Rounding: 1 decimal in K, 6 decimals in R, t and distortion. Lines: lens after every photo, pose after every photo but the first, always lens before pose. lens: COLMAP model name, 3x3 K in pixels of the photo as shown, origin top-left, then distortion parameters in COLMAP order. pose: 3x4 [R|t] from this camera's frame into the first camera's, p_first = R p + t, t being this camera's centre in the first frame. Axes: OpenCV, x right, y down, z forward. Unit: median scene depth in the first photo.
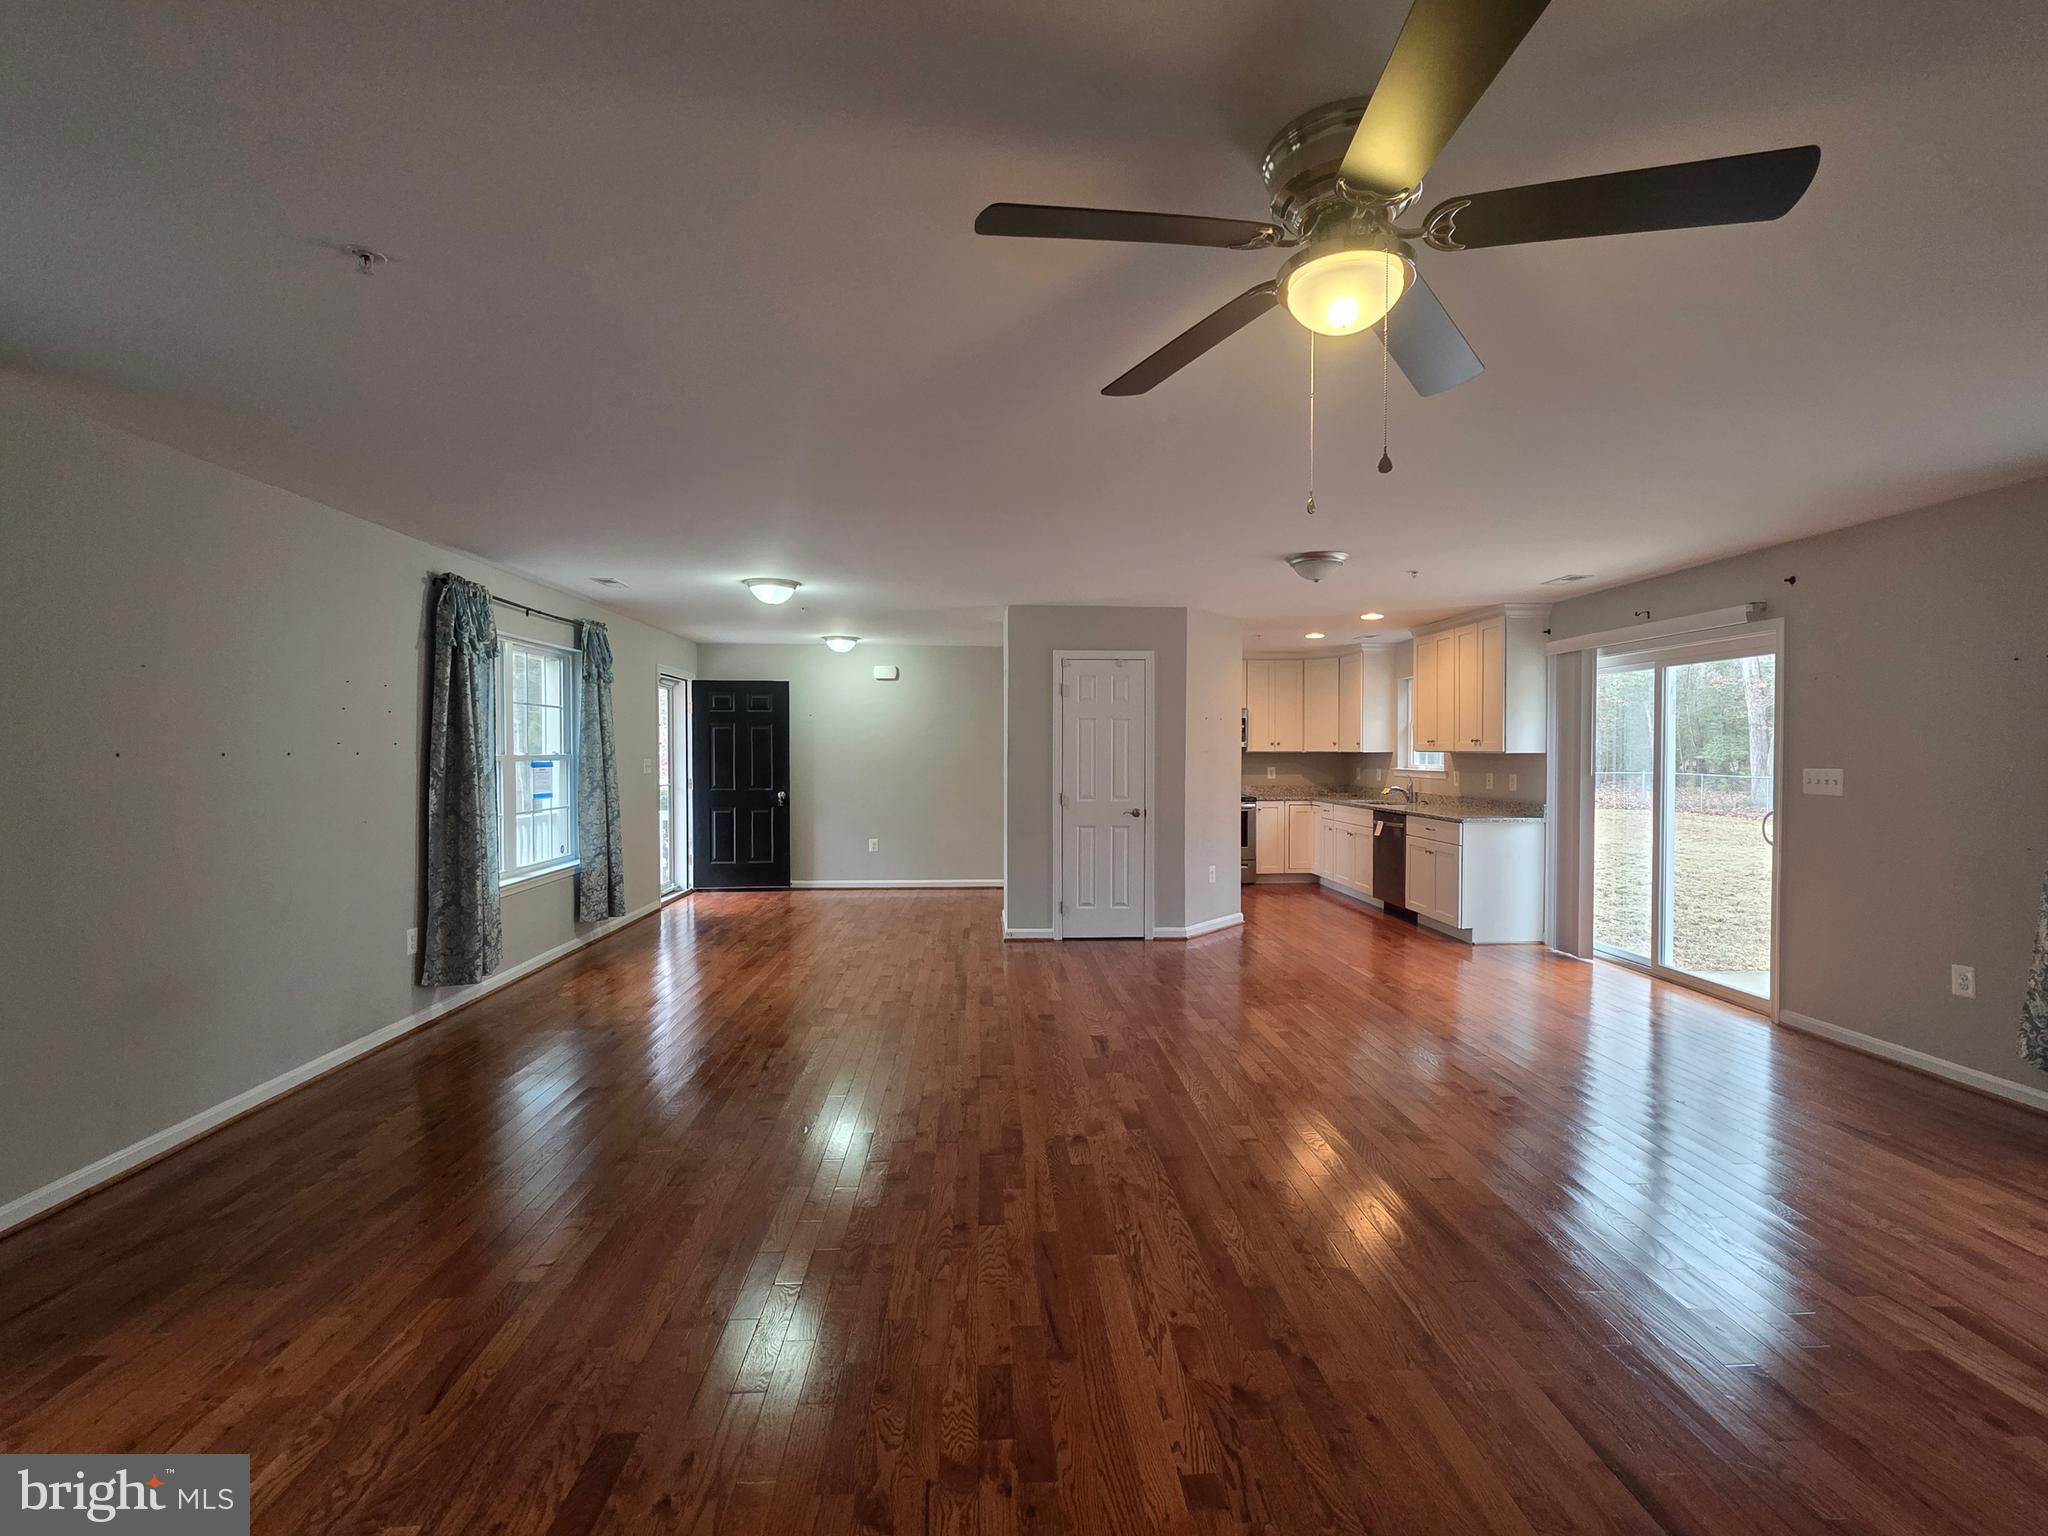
lens RADIAL K [[910.0, 0, 1033.6], [0, 910.0, 762.5], [0, 0, 1]] dist [-0.001815, 0.001887]
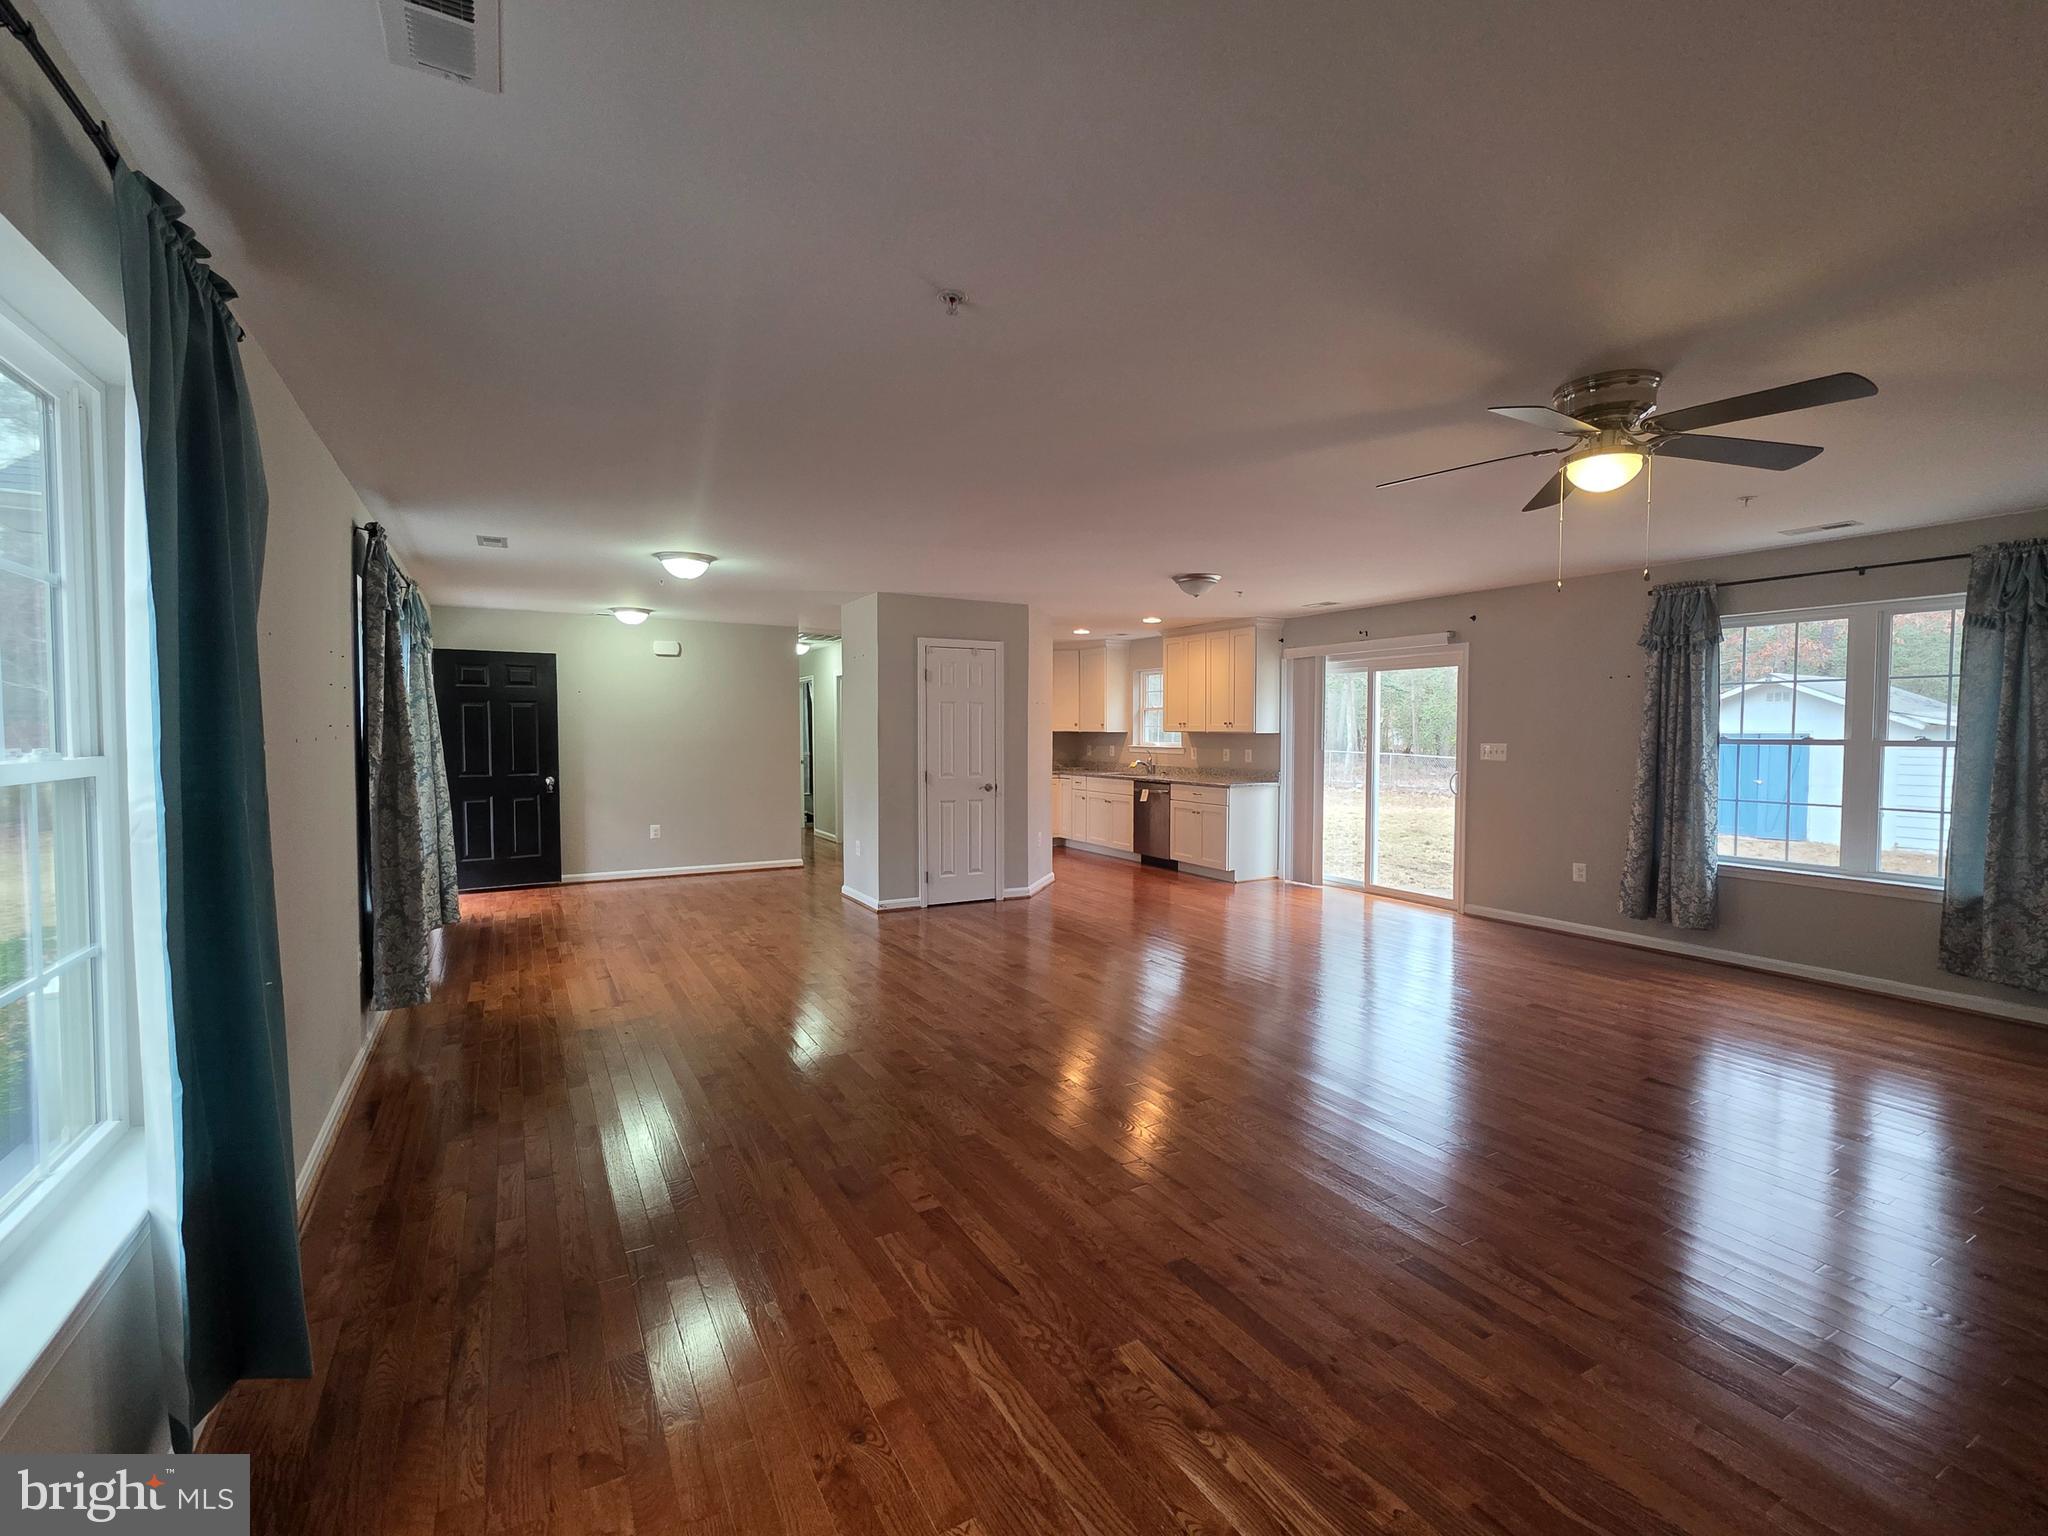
lens RADIAL K [[910.0, 0, 1030.9], [0, 910.0, 764.8], [0, 0, 1]] dist [-0.001815, 0.001887]
pose [[0.897385, -0.017336, 0.440909, -0.330045], [0.005557, 0.999593, 0.027994, -0.003106], [-0.441214, -0.022671, 0.897115, -0.018368]]
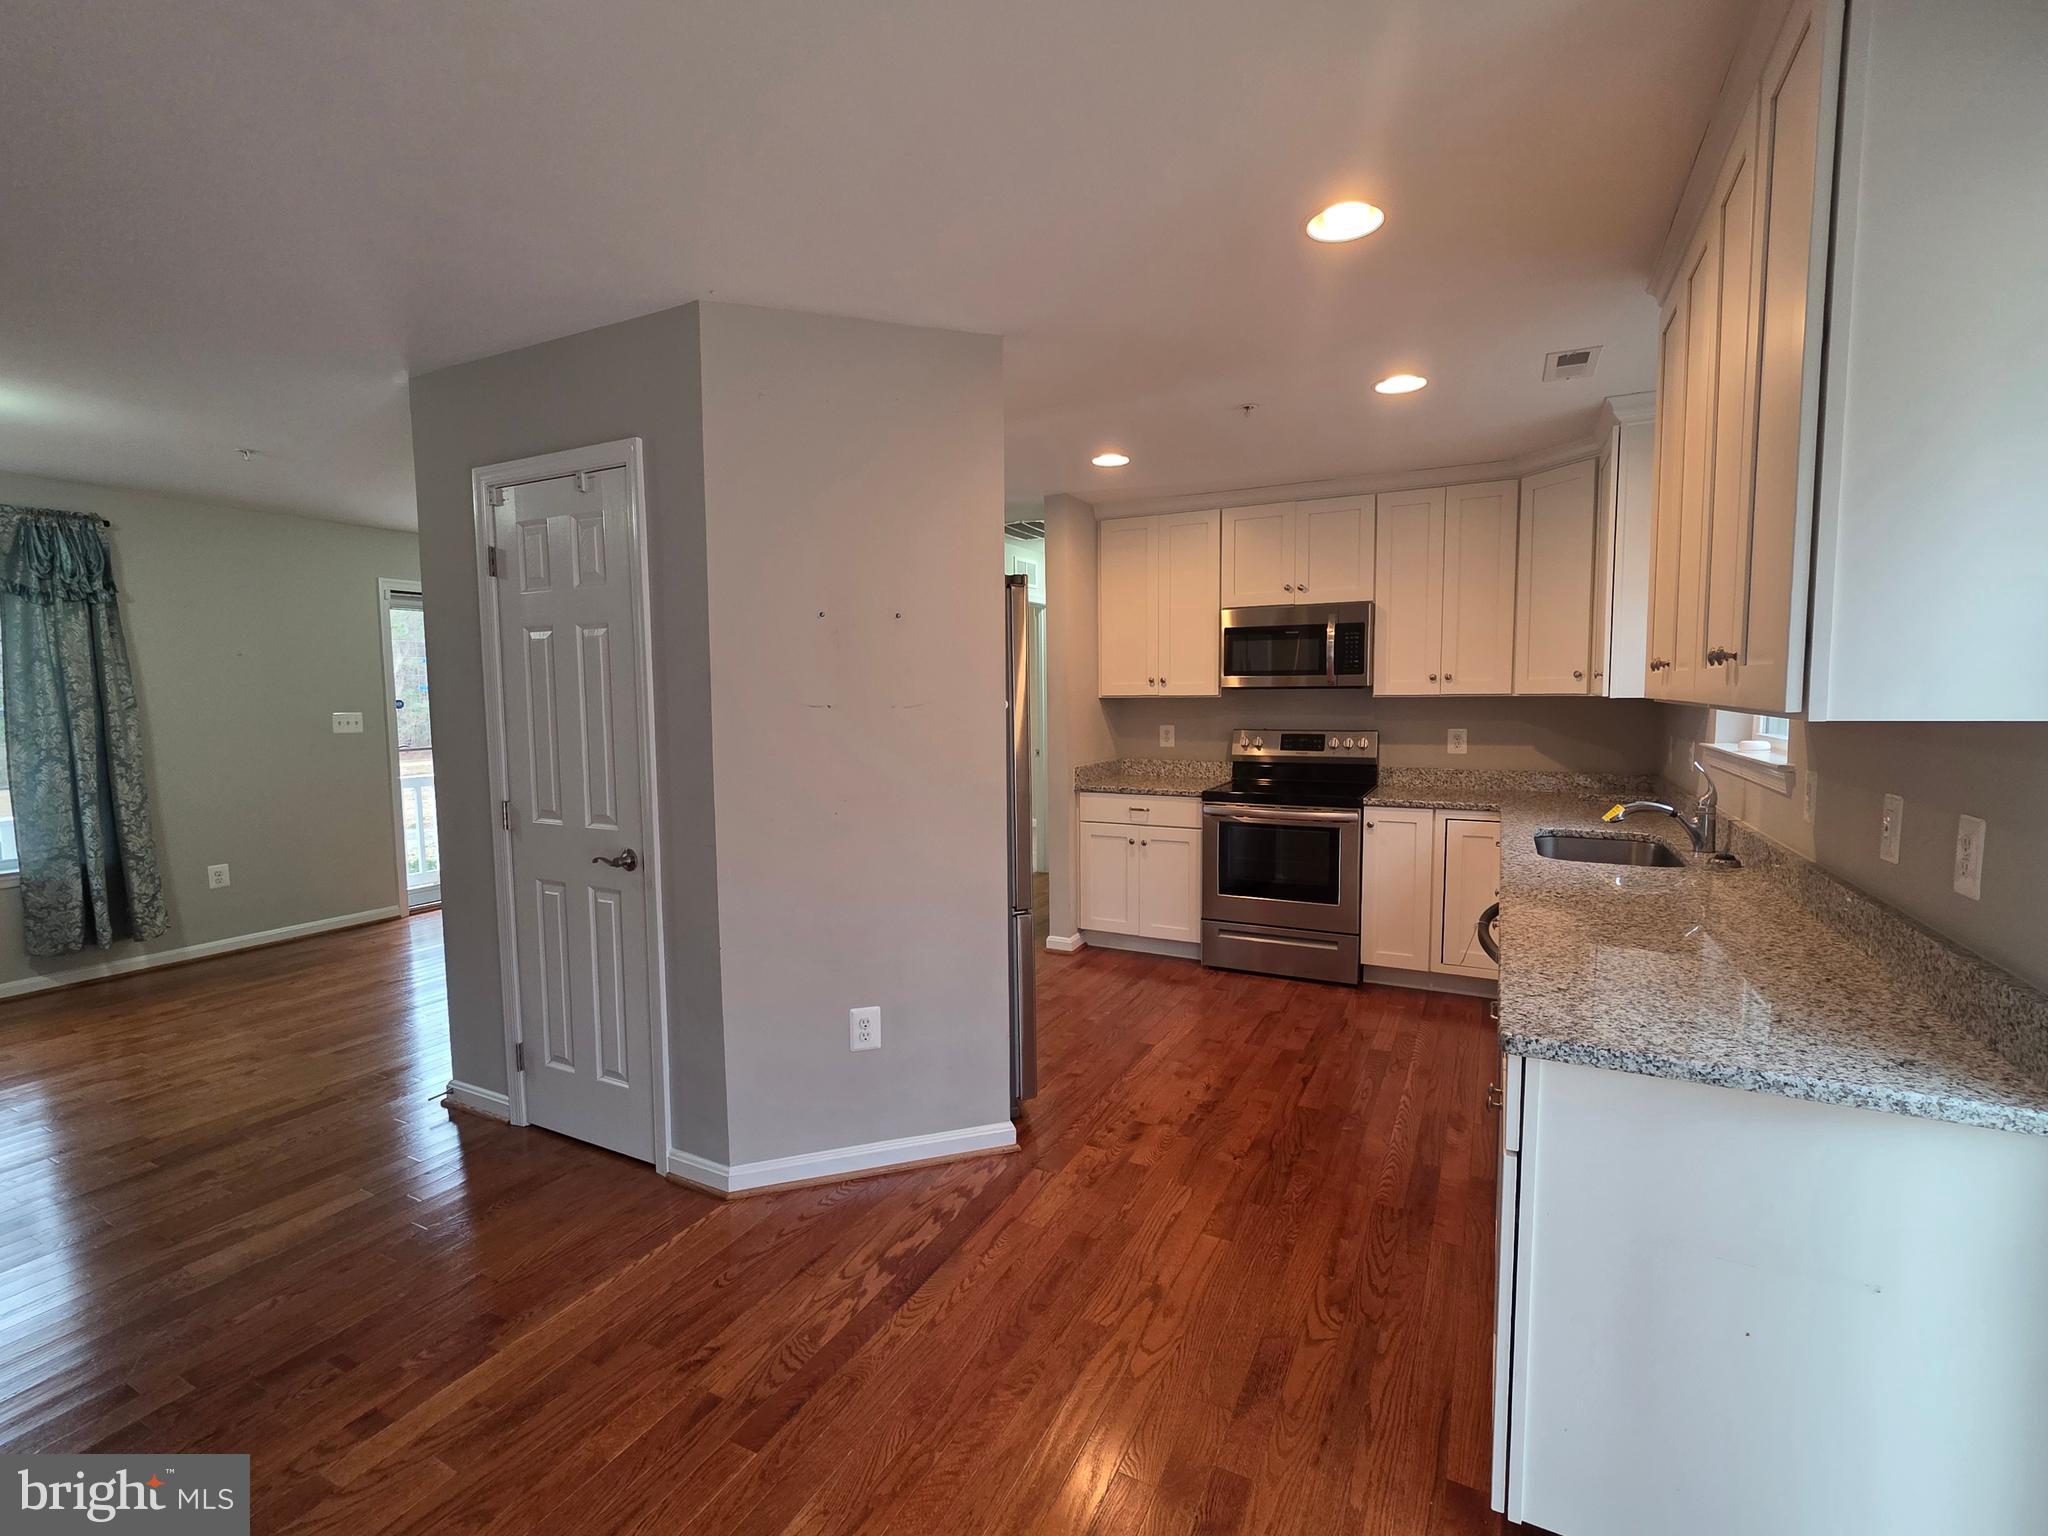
lens RADIAL K [[910.0, 0, 1039.3], [0, 910.0, 766.8], [0, 0, 1]] dist [-0.001815, 0.001887]
pose [[0.865054, 0.035723, -0.500406, 0.466901], [0.000436, 0.997408, 0.071958, -0.013723], [0.501679, -0.062466, 0.862796, 0.749478]]
